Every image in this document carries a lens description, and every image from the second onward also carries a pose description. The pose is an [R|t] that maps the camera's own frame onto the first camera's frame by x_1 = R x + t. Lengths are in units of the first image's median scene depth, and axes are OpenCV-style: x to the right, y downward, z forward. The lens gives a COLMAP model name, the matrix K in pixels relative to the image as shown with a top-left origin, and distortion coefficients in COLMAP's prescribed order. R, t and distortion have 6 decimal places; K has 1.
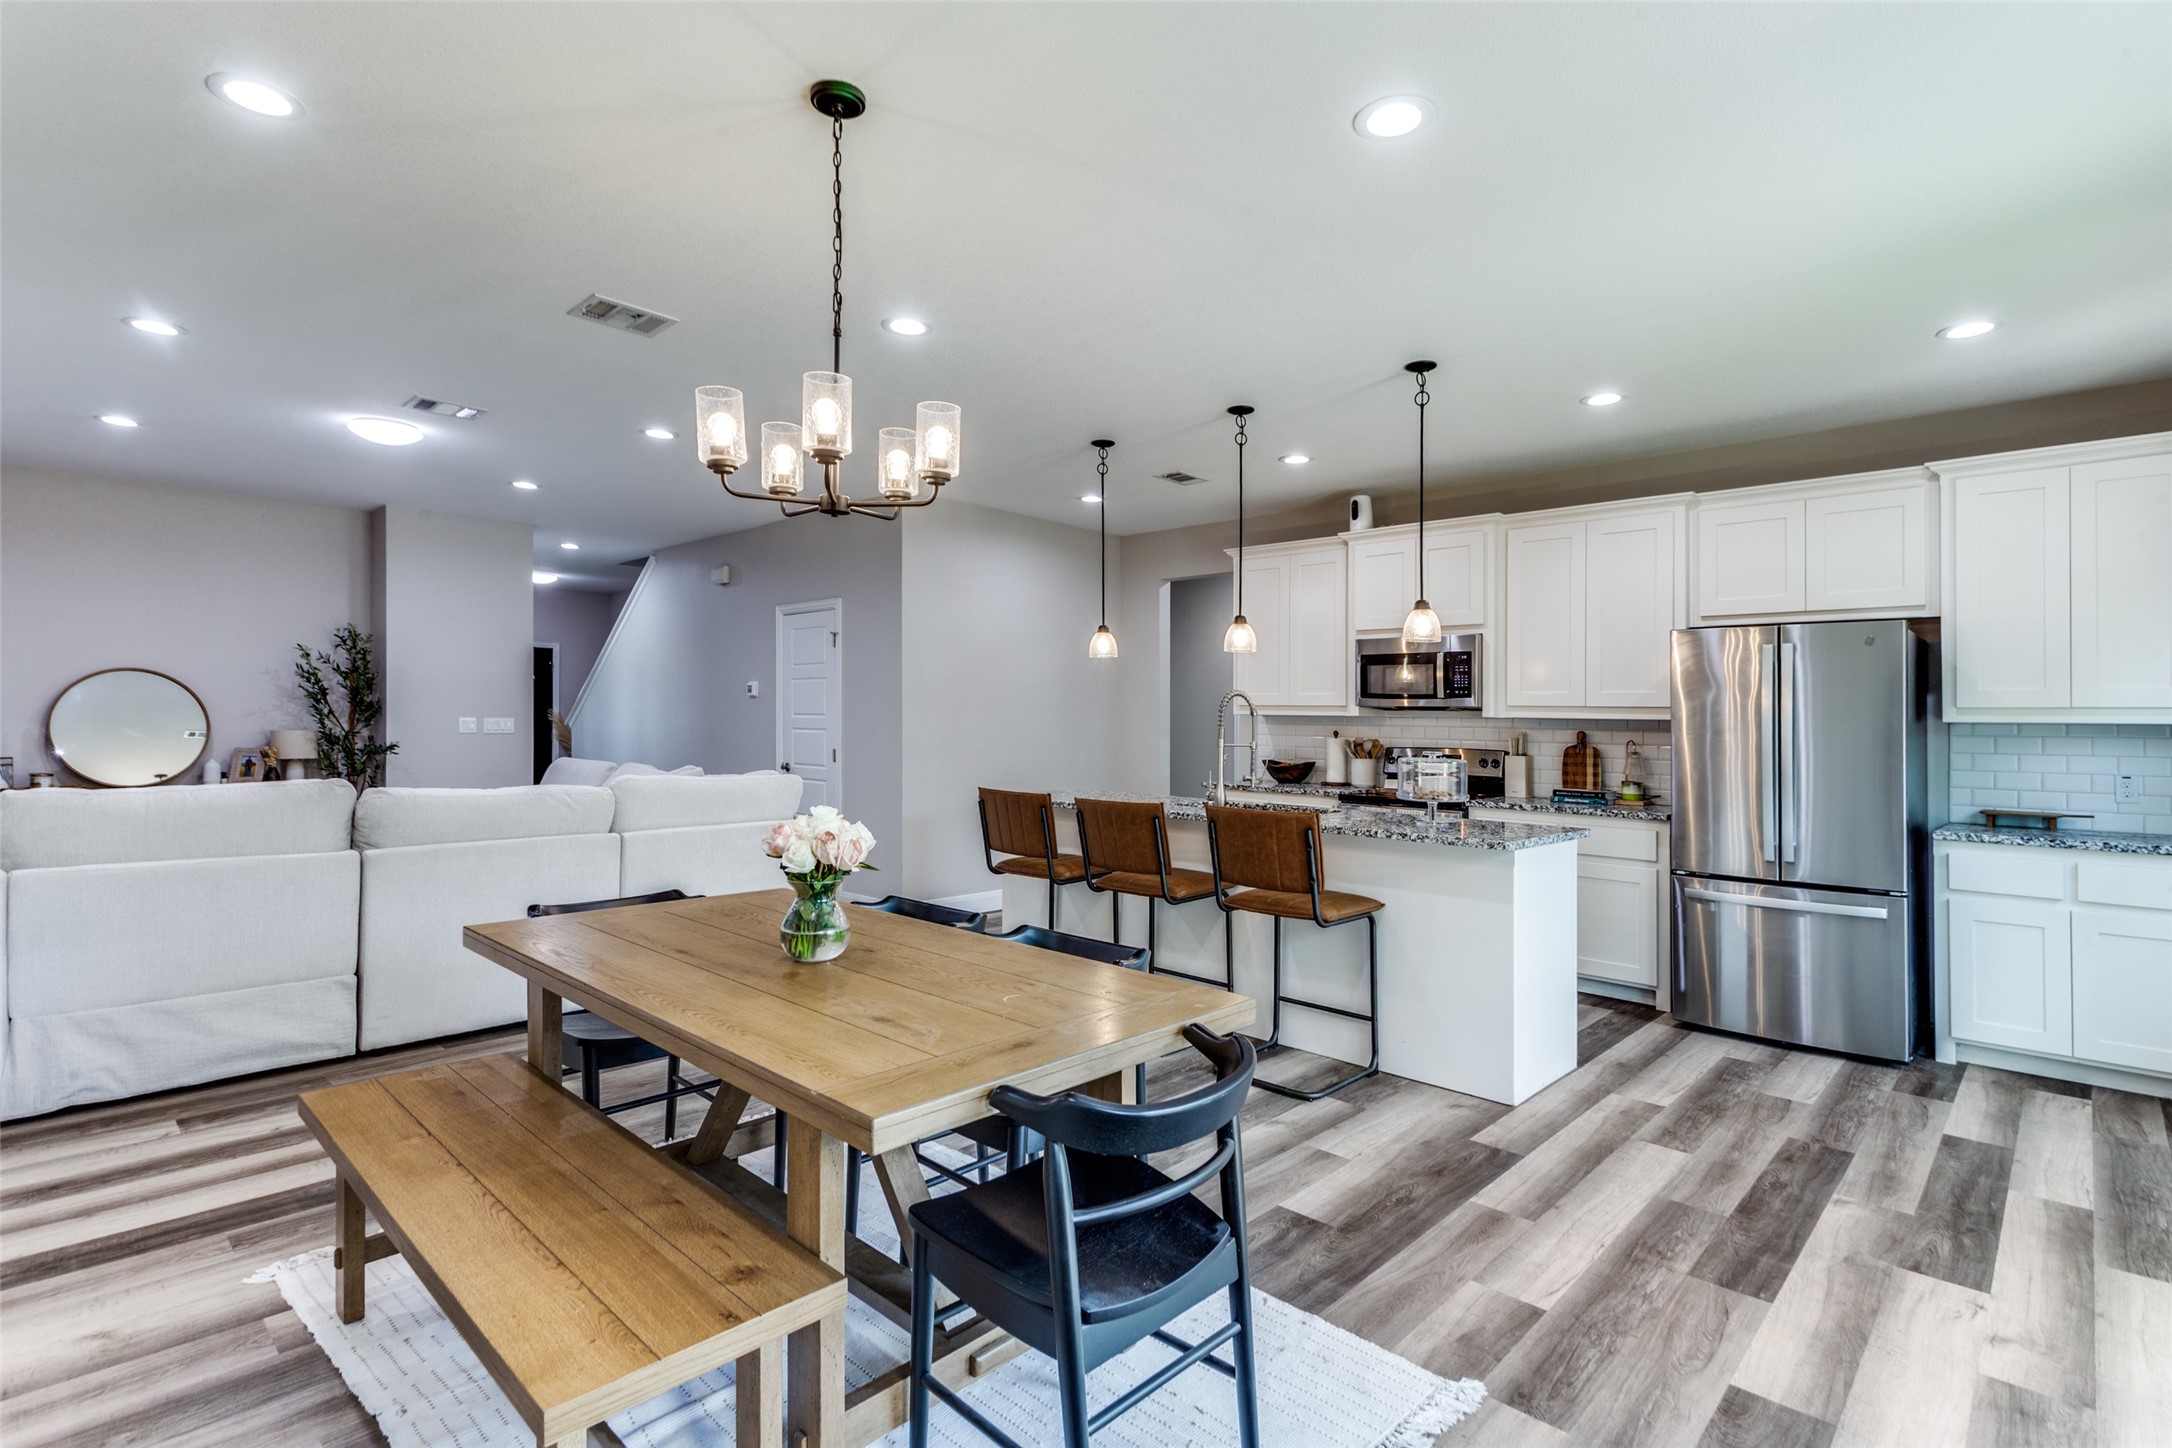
lens RADIAL K [[1041.7, 0, 1086.0], [0, 1041.7, 715.9], [0, 0, 1]] dist [-0.000855, -0.000036]
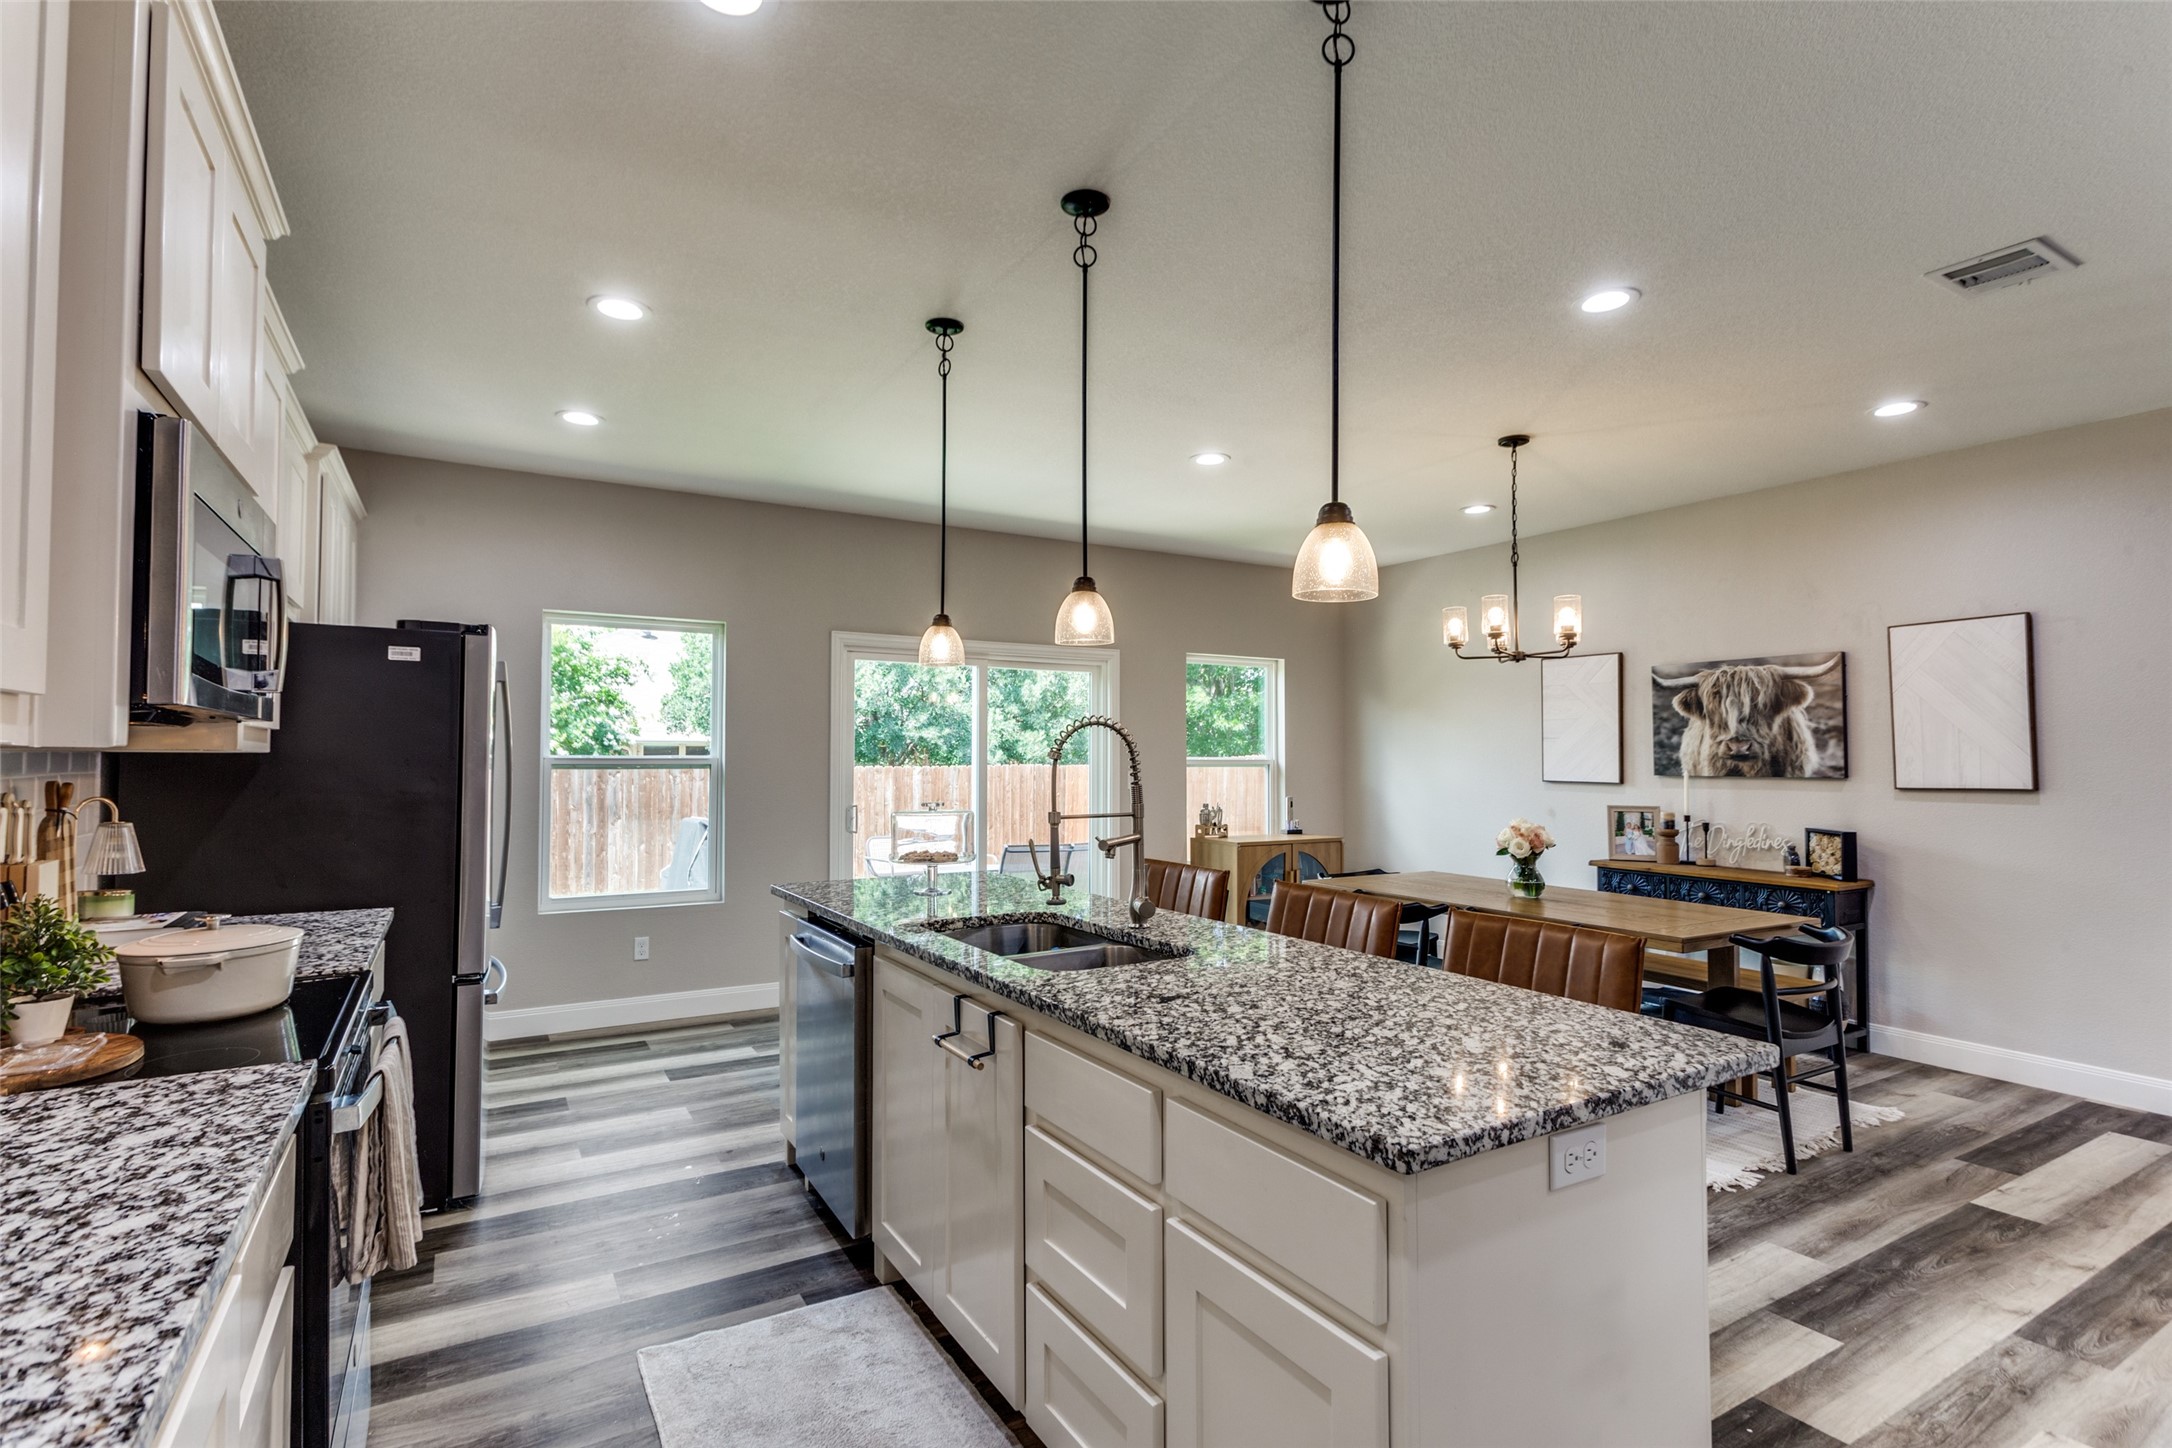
lens RADIAL K [[1041.7, 0, 1086.0], [0, 1041.7, 725.6], [0, 0, 1]] dist [-0.000855, -0.000036]
pose [[-0.964378, -0.011387, 0.264284, 0.016780], [-0.020165, 0.999331, -0.030525, 0.001139], [-0.263759, -0.034767, -0.963962, 2.629512]]
